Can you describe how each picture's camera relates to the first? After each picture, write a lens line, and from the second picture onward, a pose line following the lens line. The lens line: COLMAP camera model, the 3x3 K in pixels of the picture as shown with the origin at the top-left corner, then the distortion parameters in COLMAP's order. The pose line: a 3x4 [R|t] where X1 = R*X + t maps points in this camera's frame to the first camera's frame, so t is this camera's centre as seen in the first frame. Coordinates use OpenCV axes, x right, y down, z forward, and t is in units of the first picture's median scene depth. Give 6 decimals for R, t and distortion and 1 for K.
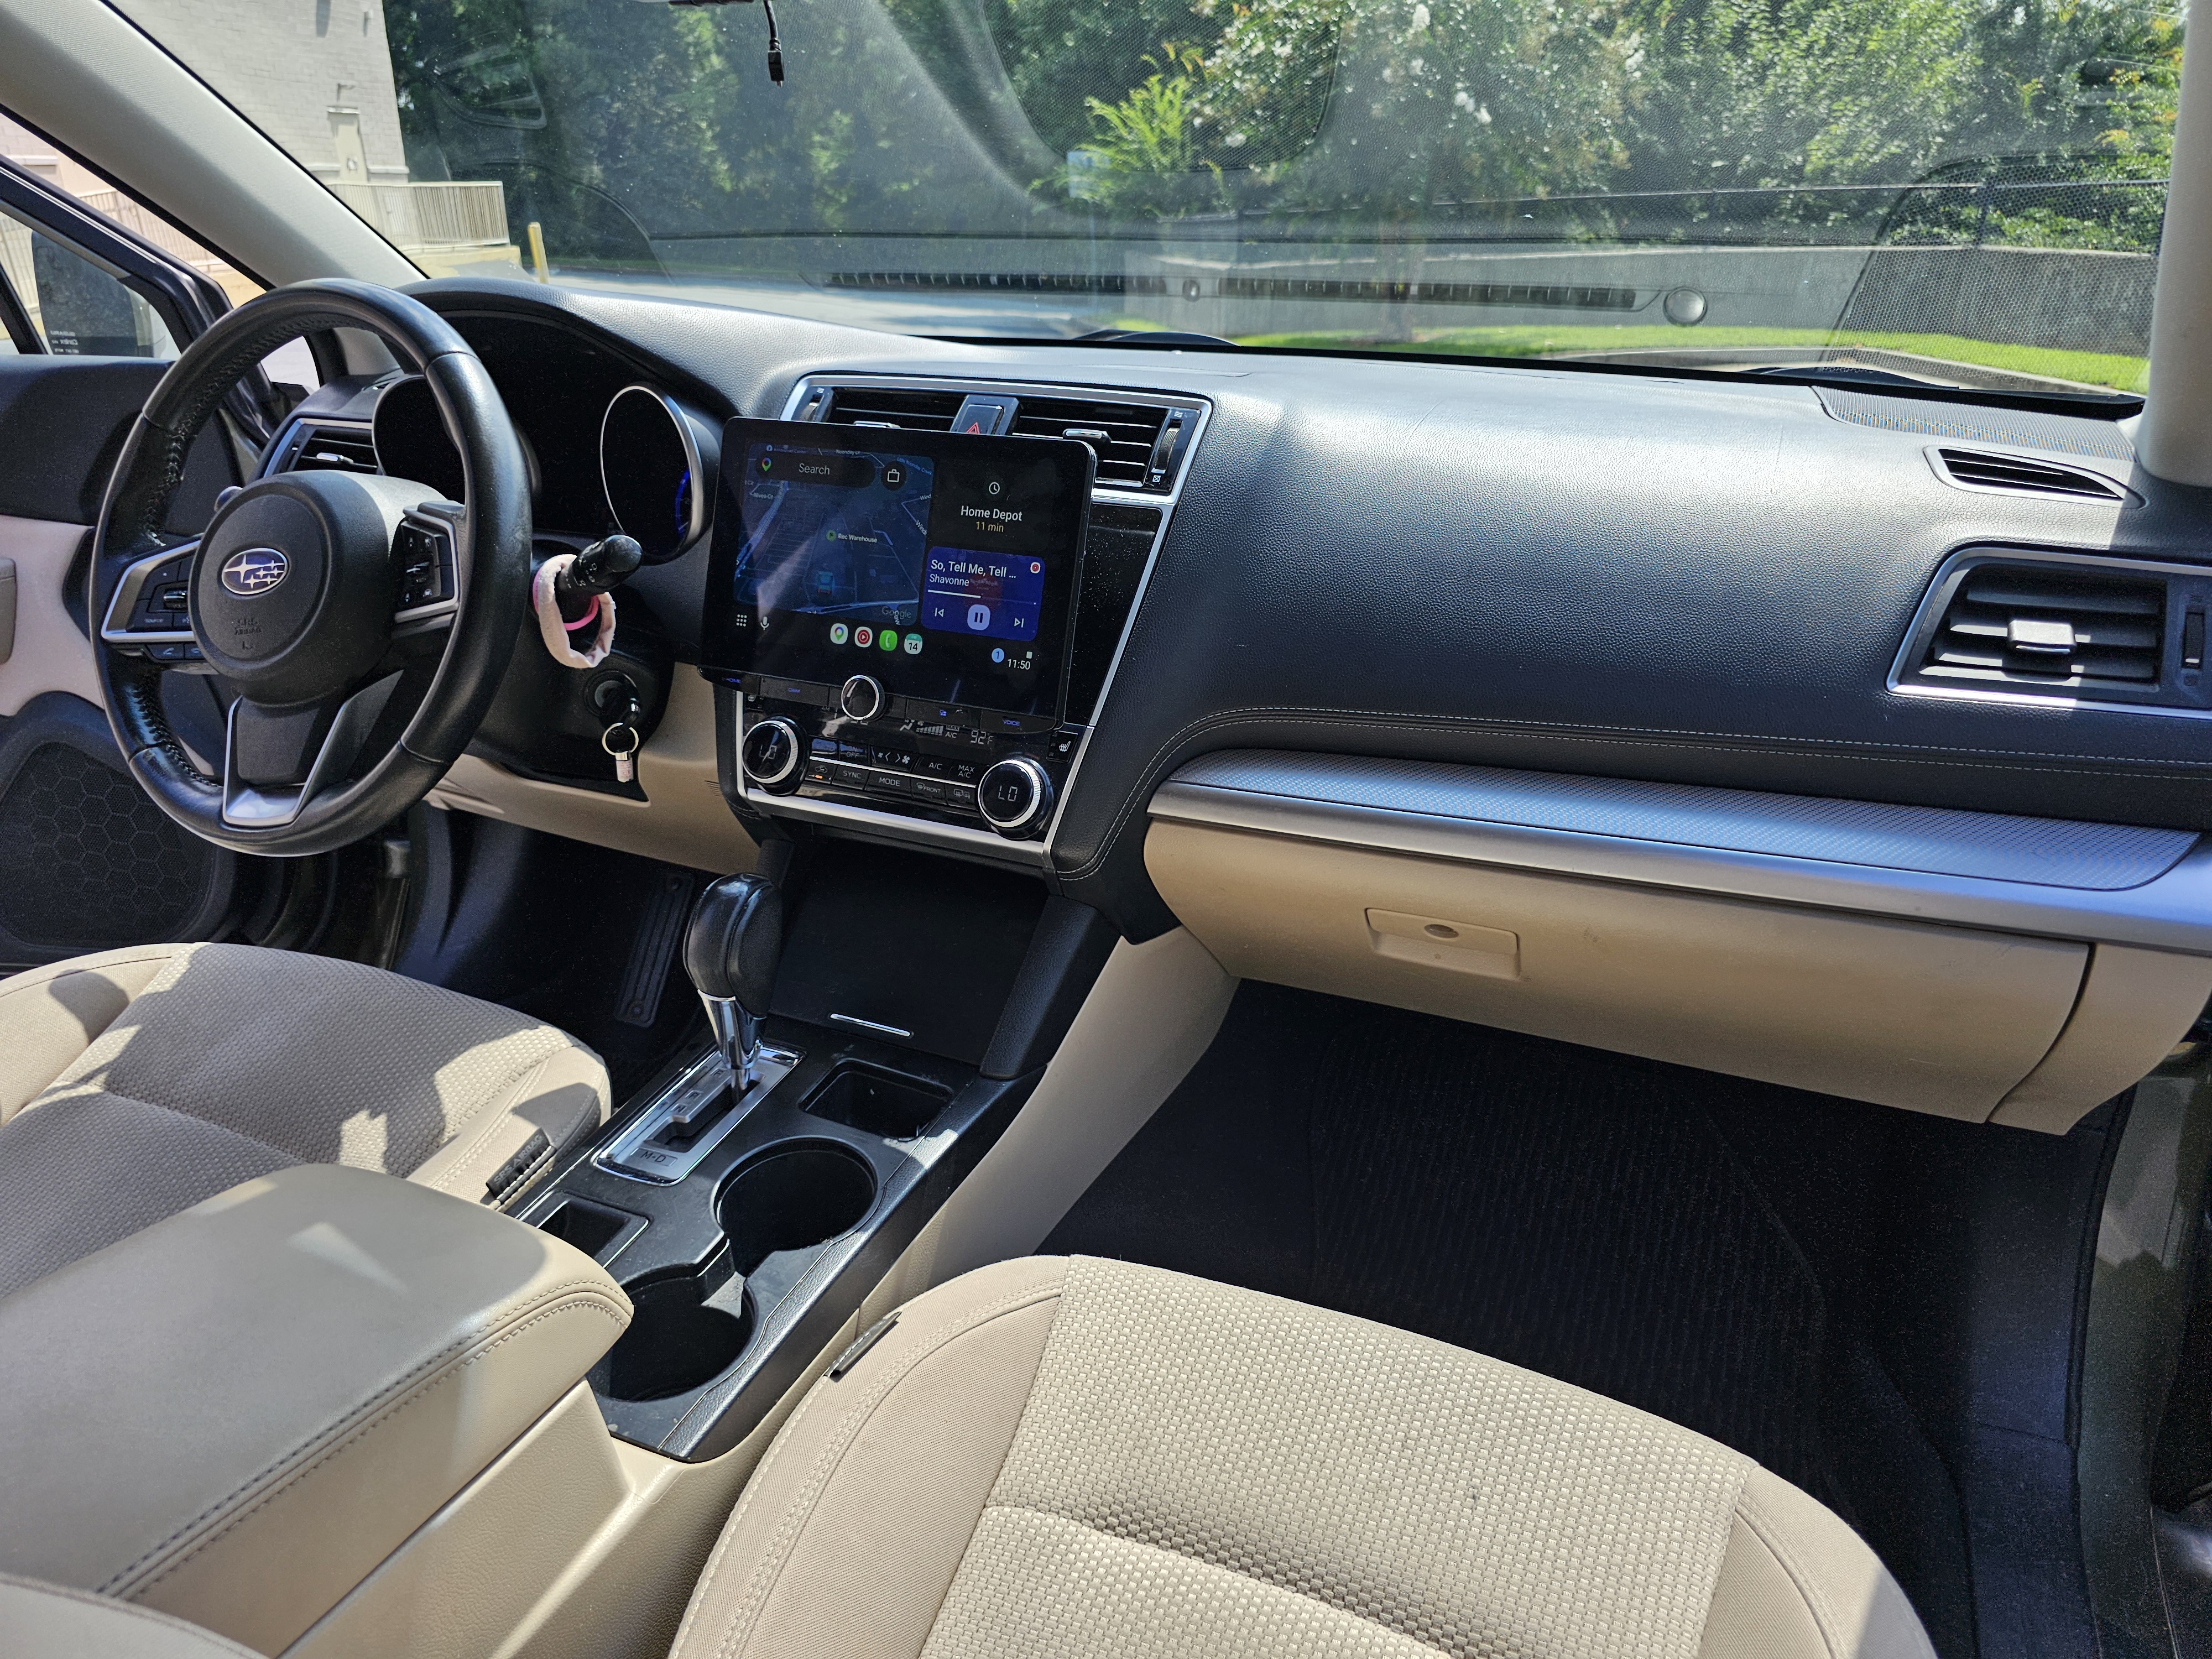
lens RADIAL K [[1481.8, 0, 1114.2], [0, 1481.8, 825.9], [0, 0, 1]] dist [0.029696, -0.034162]
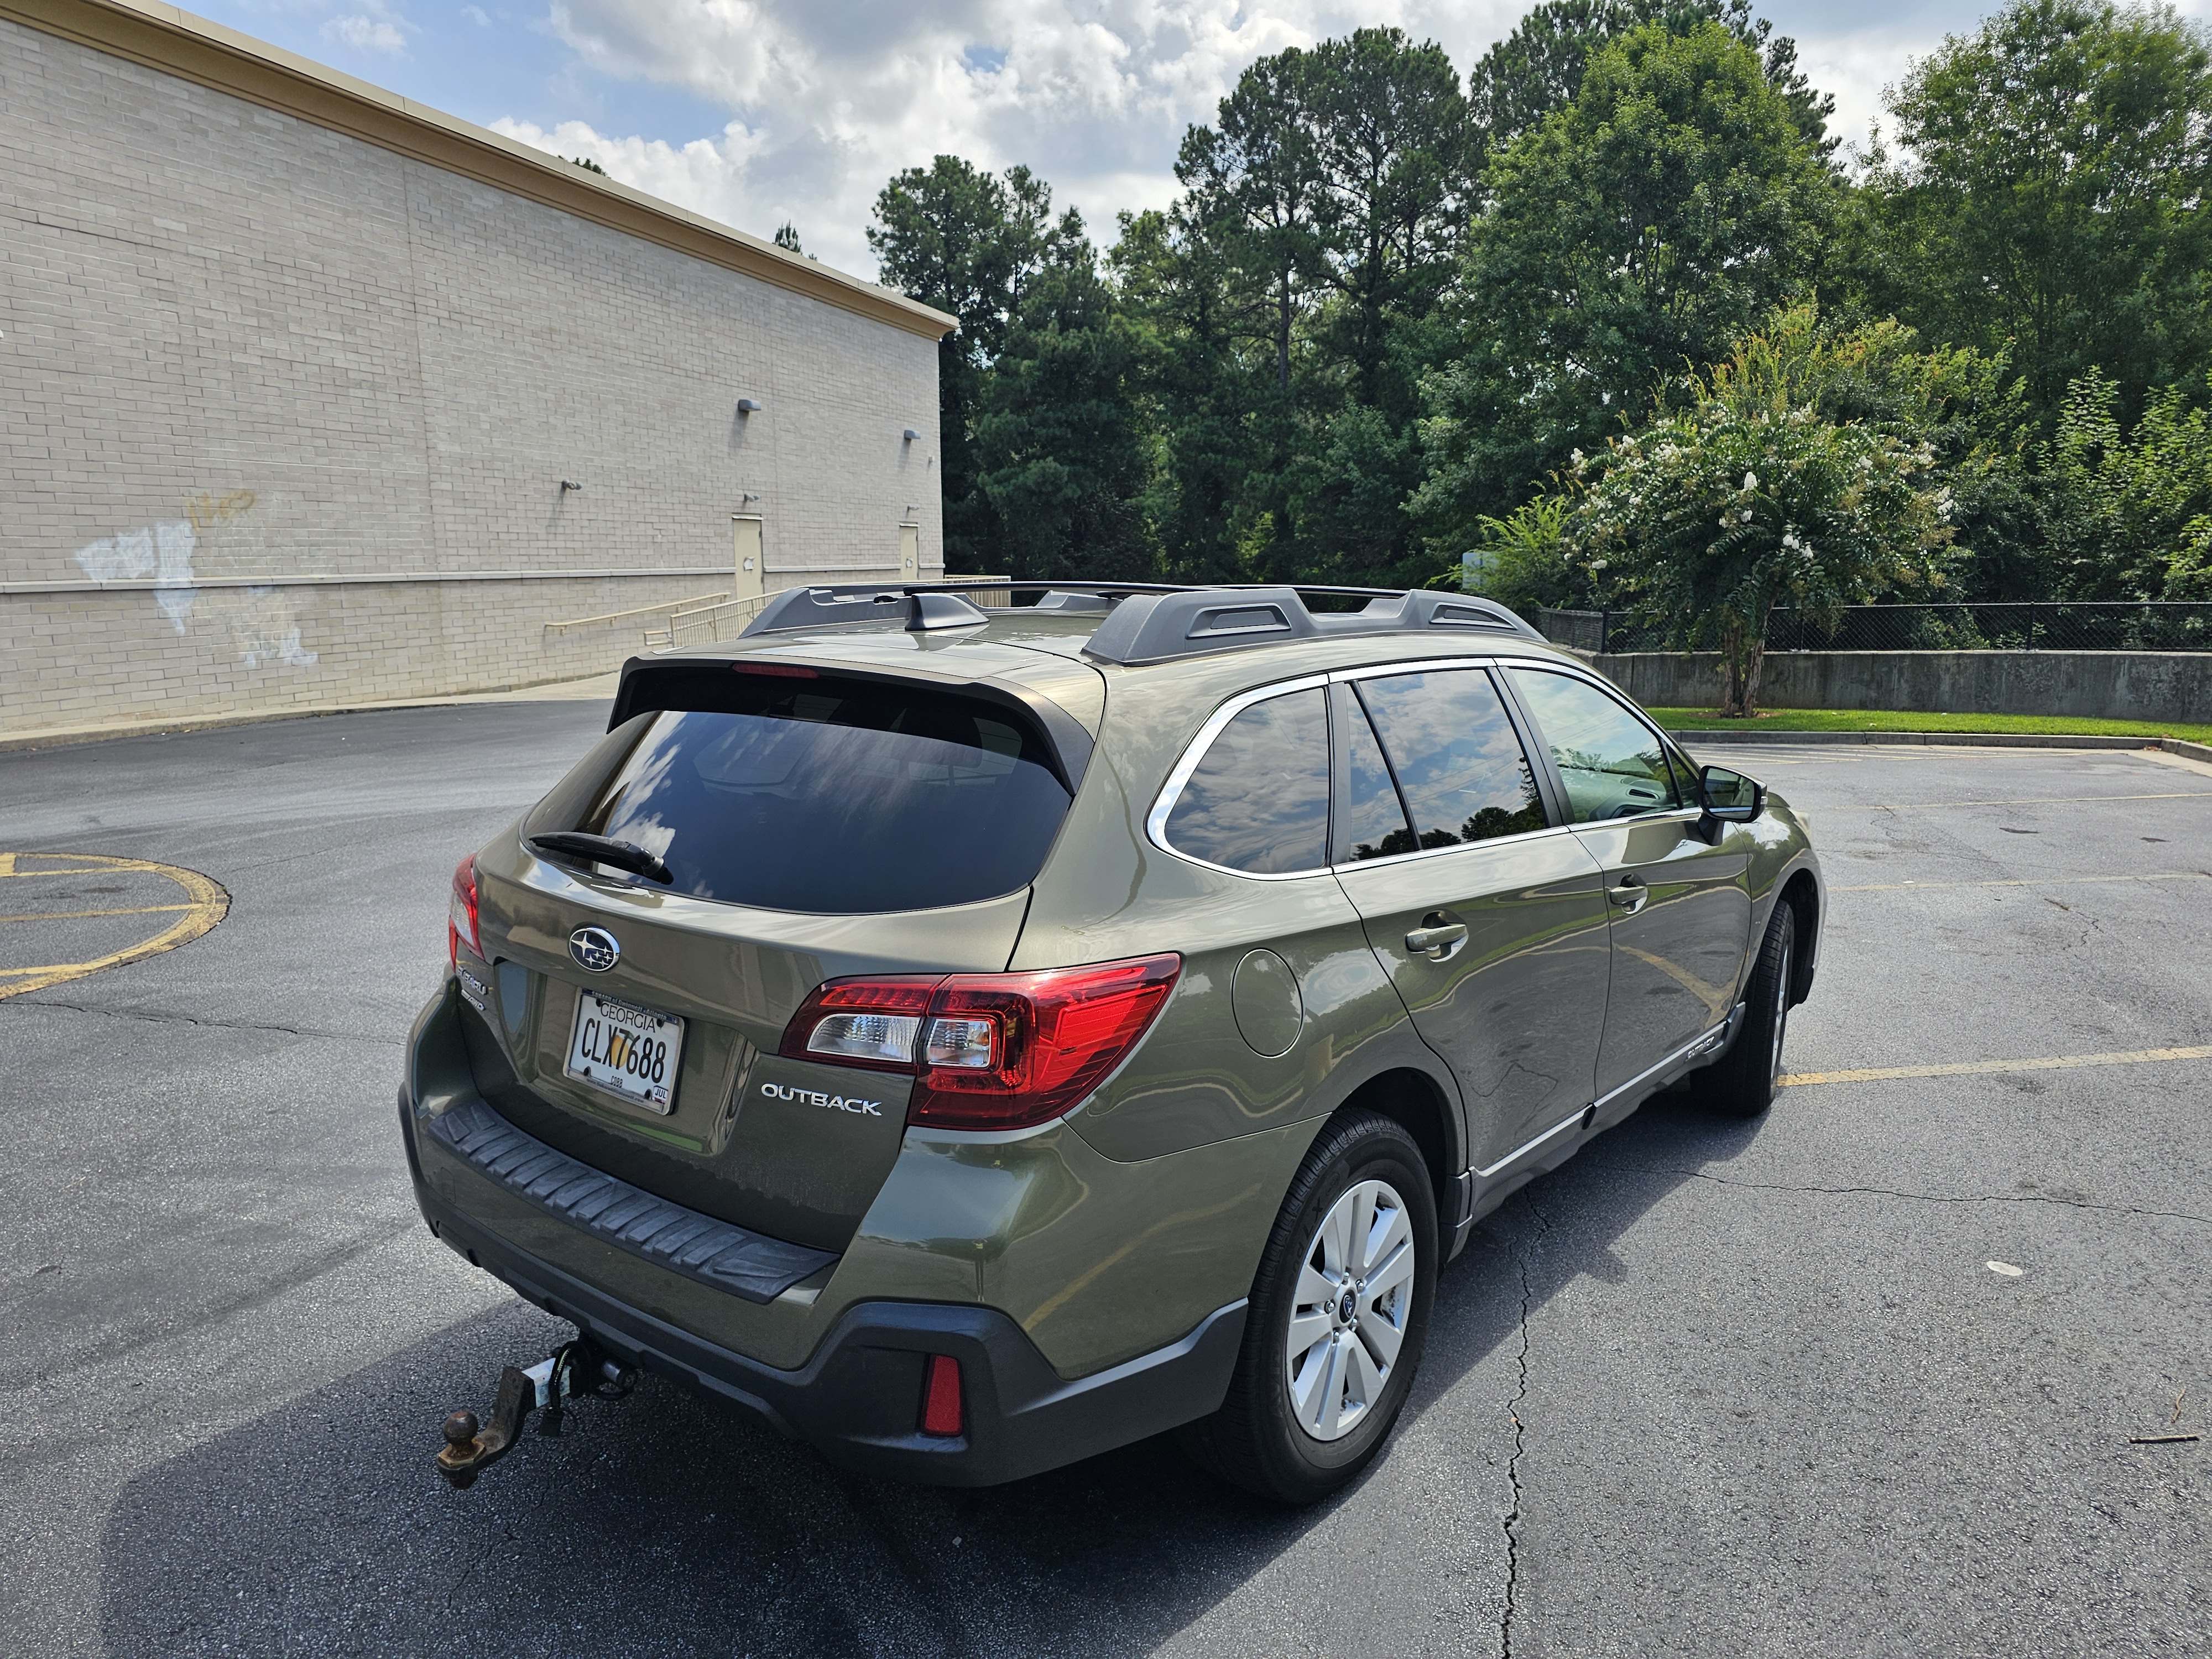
lens RADIAL K [[1481.8, 0, 1100.0], [0, 1481.8, 853.5], [0, 0, 1]] dist [0.029696, -0.034162]
pose [[0.966507, 0.052841, -0.251141, 0.039935], [-0.102315, 0.976779, -0.188240, 1.380756], [0.235363, 0.207631, 0.949470, -5.686446]]
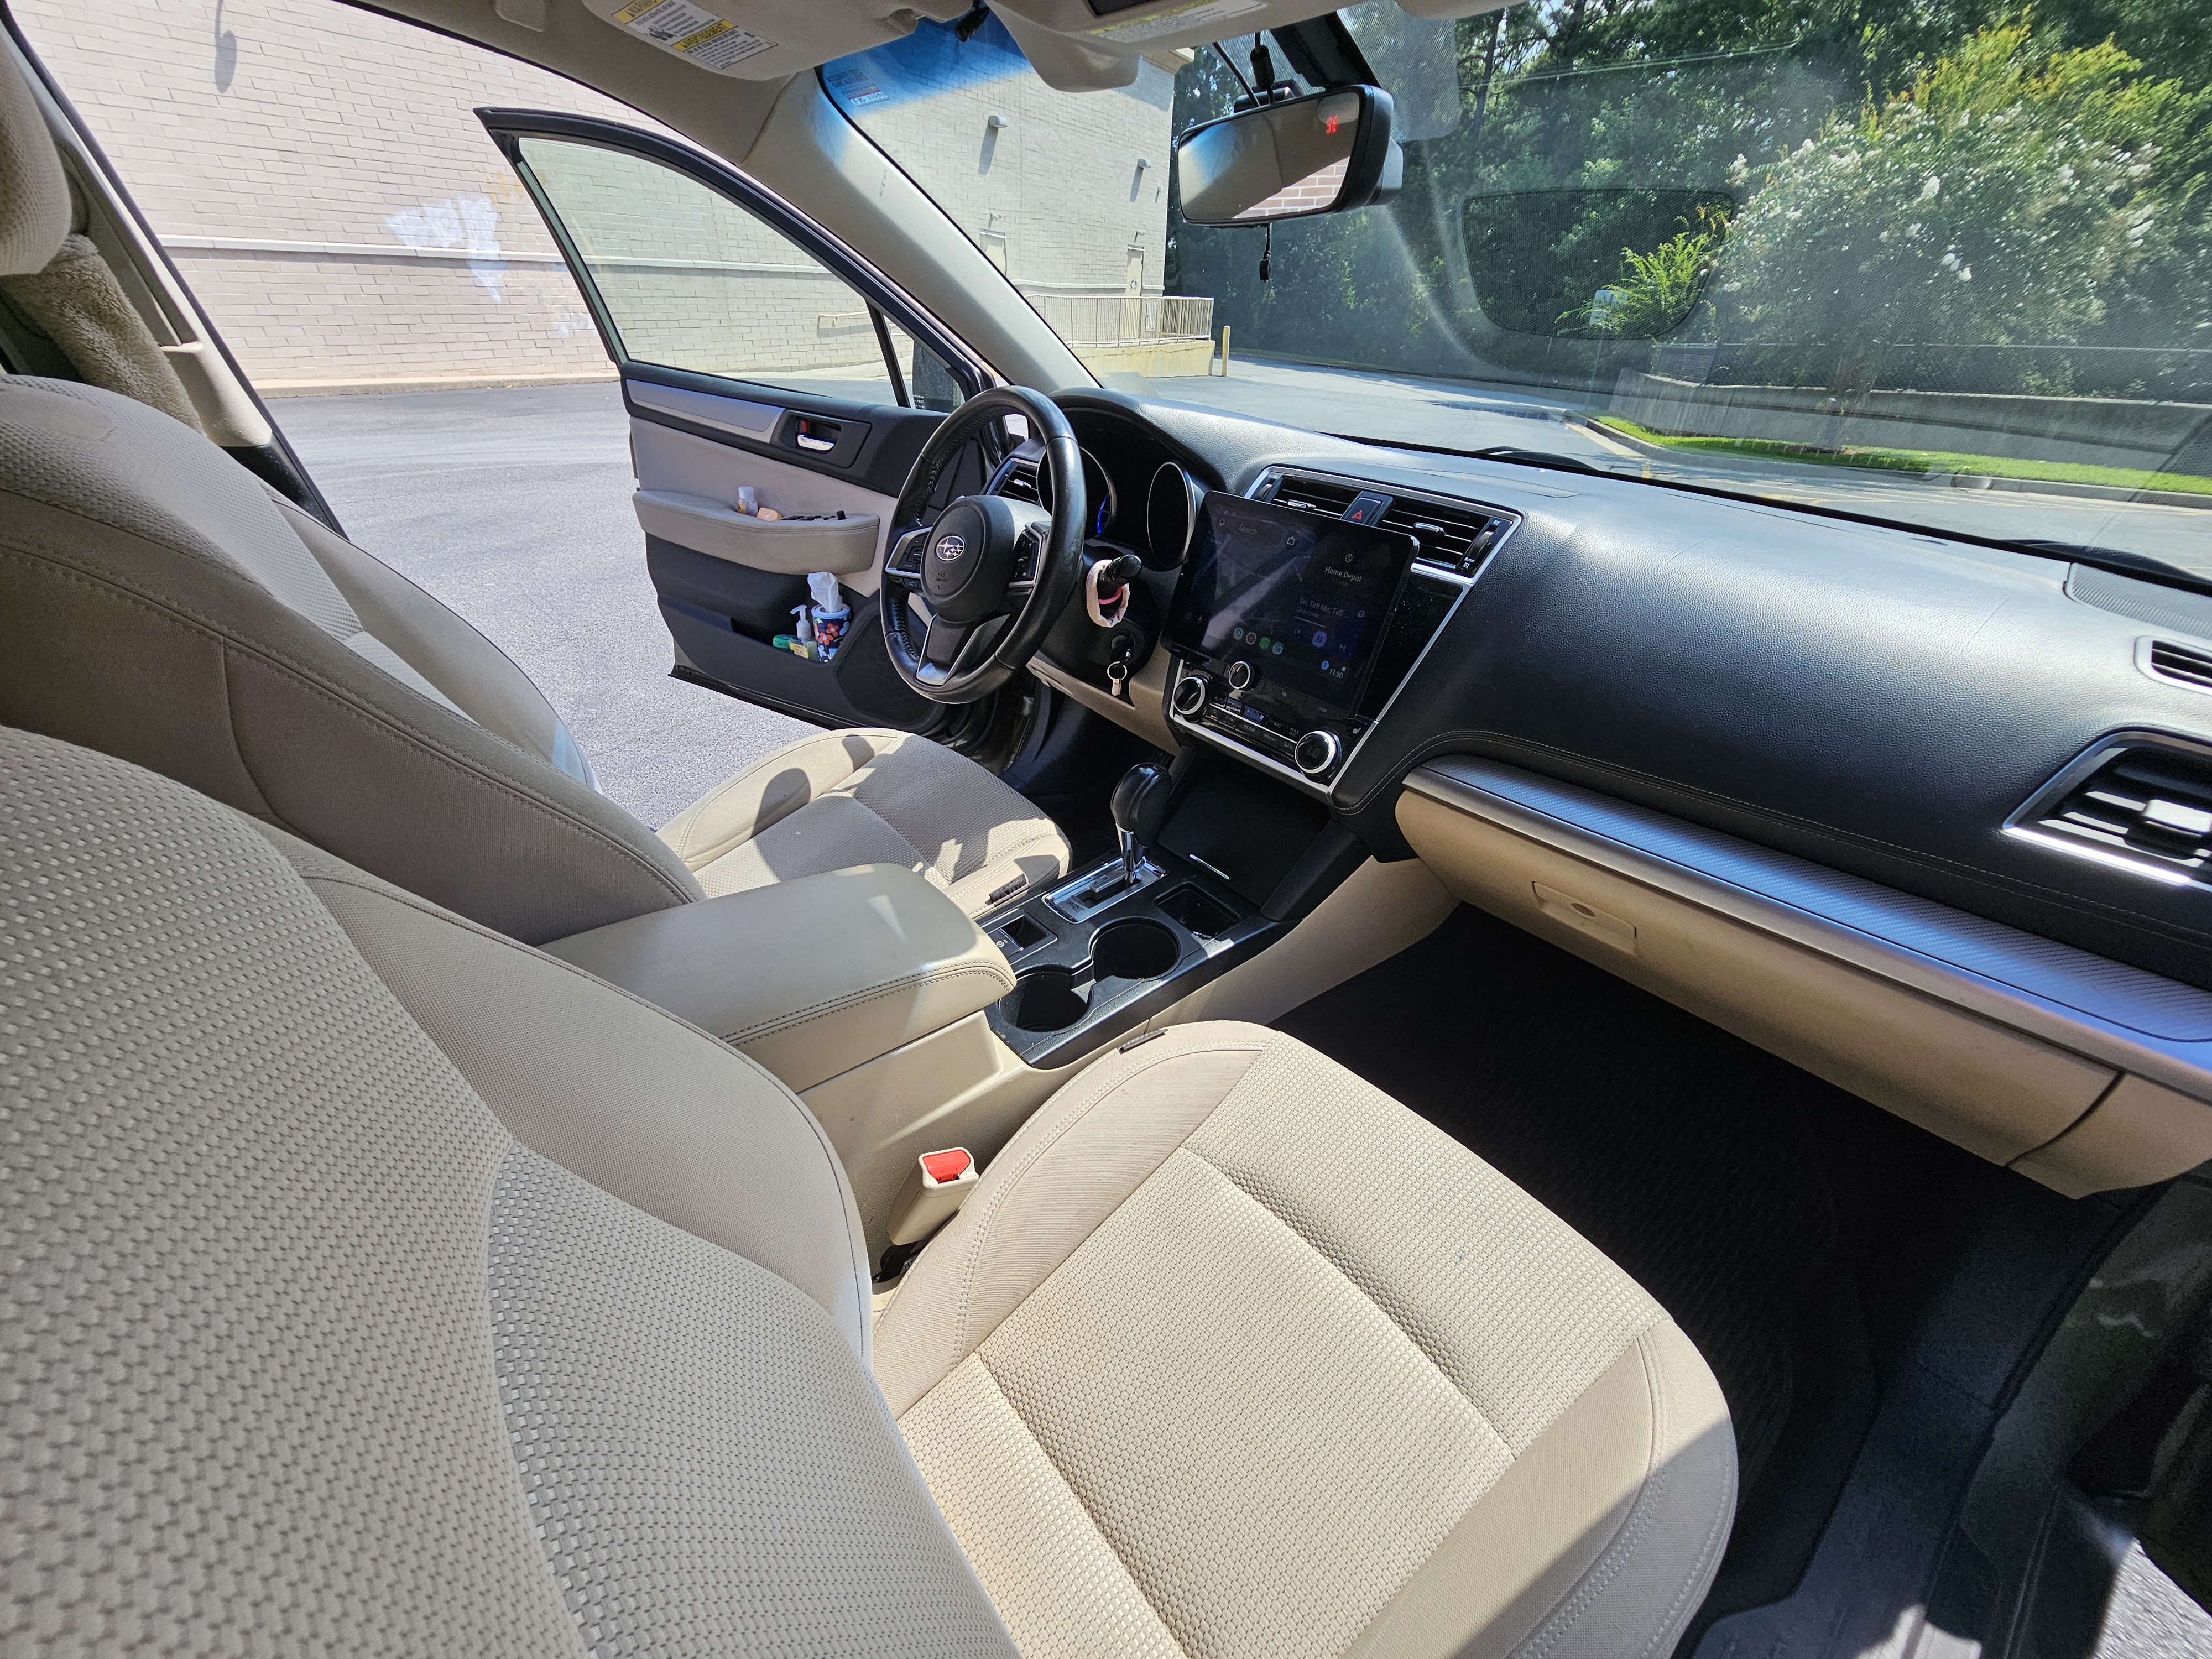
lens RADIAL K [[897.3, 0, 1103.2], [0, 897.3, 855.5], [0, 0, 1]] dist [-0.011761, -0.000045]
pose [[0.892351, 0.261200, -0.368081, 0.102192], [-0.204711, 0.961046, 0.185696, -0.043859], [0.402247, -0.090356, 0.911062, 0.013429]]
